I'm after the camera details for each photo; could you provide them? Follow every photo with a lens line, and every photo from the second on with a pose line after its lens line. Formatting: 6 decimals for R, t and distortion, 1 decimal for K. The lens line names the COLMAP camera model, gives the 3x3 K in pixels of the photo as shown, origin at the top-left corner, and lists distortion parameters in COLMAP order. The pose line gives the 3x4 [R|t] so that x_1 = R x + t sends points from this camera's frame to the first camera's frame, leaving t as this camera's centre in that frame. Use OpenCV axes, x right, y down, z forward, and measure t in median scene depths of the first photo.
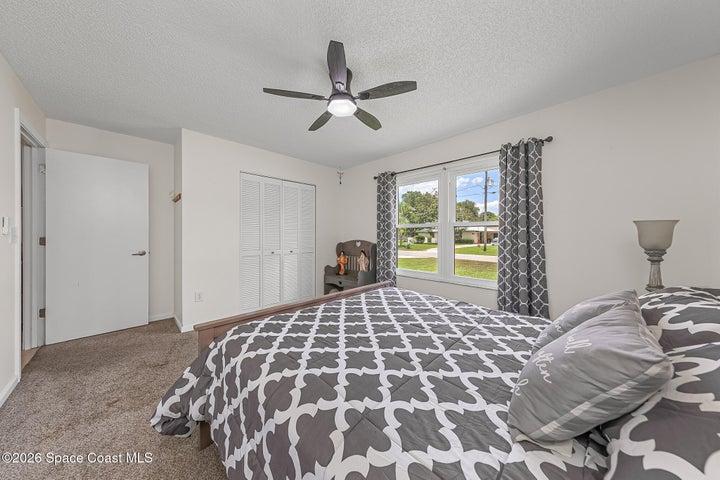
lens RADIAL K [[228.5, 0, 359.7], [0, 228.5, 236.0], [0, 0, 1]] dist [0.000490, -0.000018]
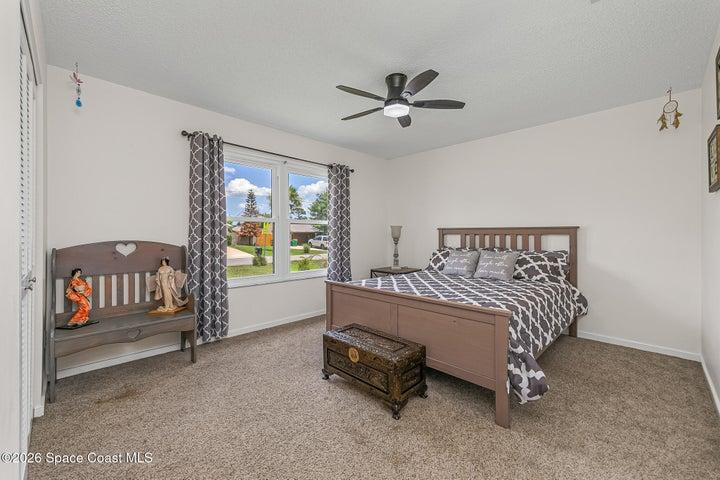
lens RADIAL K [[280.7, 0, 359.7], [0, 280.7, 233.8], [0, 0, 1]] dist [0.008176, -0.000252]
pose [[0.029136, 0.004532, 0.999565, -0.703330], [0.007180, 0.999963, -0.004743, 0.010936], [-0.999550, 0.007315, 0.029103, 0.584004]]
